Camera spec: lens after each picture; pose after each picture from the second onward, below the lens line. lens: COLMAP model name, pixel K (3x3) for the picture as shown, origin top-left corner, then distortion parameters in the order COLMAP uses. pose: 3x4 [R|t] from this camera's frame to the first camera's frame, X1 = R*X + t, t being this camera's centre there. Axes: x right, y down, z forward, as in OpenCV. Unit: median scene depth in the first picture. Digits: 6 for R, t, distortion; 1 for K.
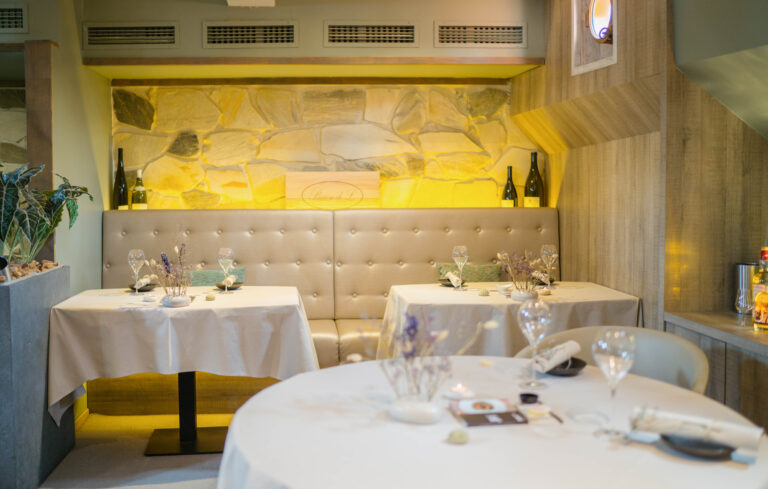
lens RADIAL K [[859.3, 0, 382.6], [0, 859.3, 242.7], [0, 0, 1]] dist [-0.078671, 0.000000]
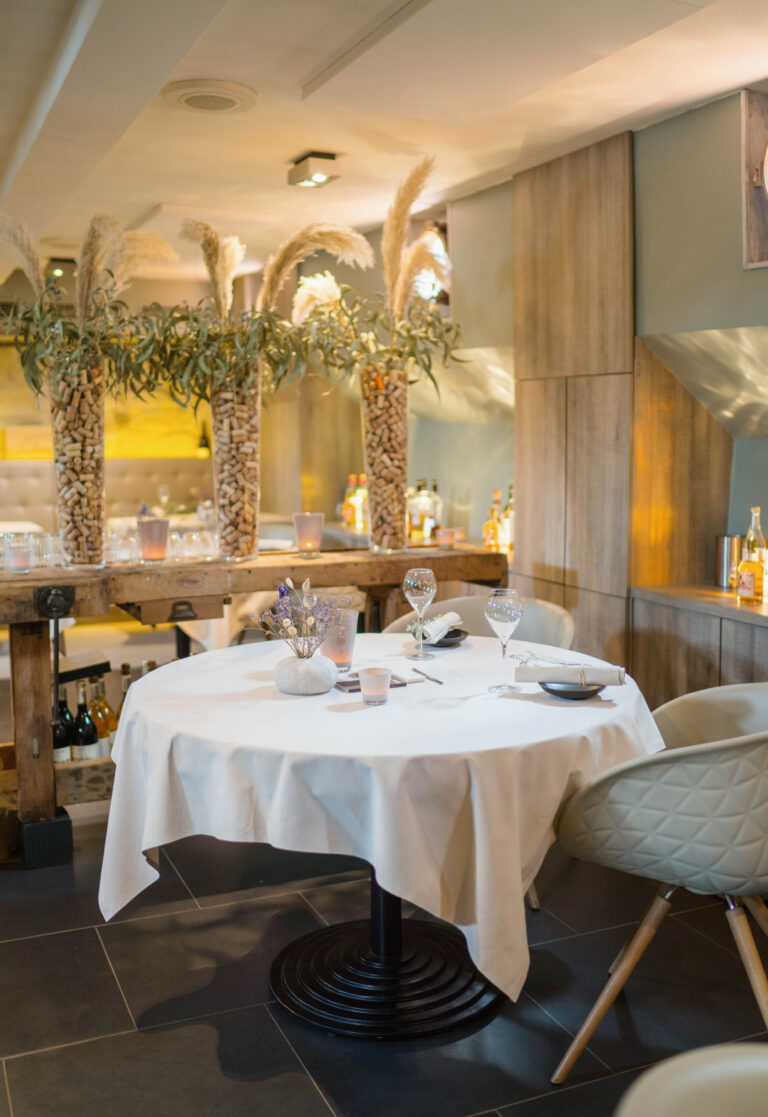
lens RADIAL K [[1159.6, 0, 384.4], [0, 1159.6, 559.7], [0, 0, 1]] dist [-0.075332, 0.000000]
pose [[0.960163, -0.032884, 0.277500, -0.058398], [0.020319, 0.998639, 0.048035, 0.029669], [-0.278701, -0.040483, 0.959524, -0.587487]]
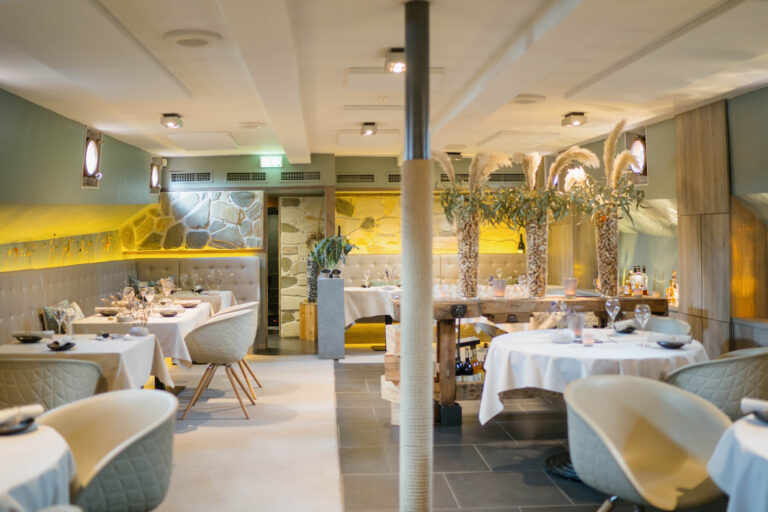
lens RADIAL K [[743.5, 0, 366.0], [0, 743.5, 218.1], [0, 0, 1]] dist [-0.055368, 0.000000]
pose [[0.997104, -0.002950, -0.075991, -0.096344], [-0.004161, 0.995634, -0.093252, 0.045461], [0.075934, 0.093298, 0.992738, -0.863535]]
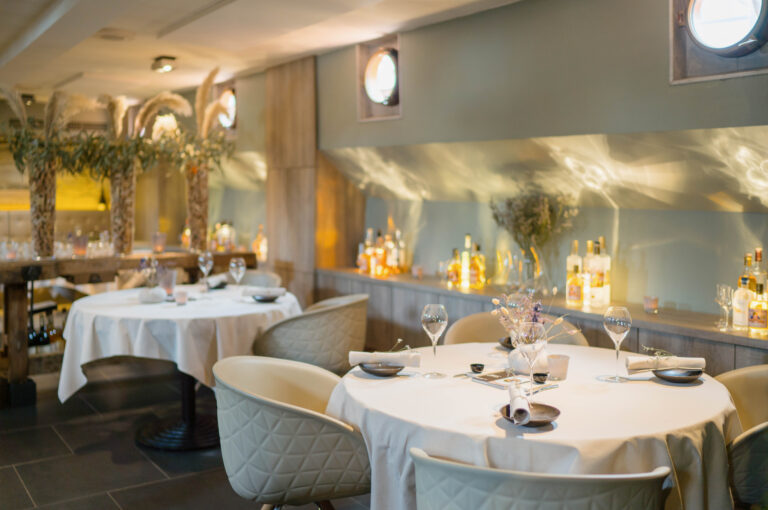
lens RADIAL K [[749.1, 0, 356.7], [0, 749.1, 210.3], [0, 0, 1]] dist [-0.048200, 0.000000]
pose [[0.895175, -0.003603, 0.445699, -0.094441], [0.024108, 0.998895, -0.040346, 0.046978], [-0.445062, 0.046861, 0.894273, -0.807744]]
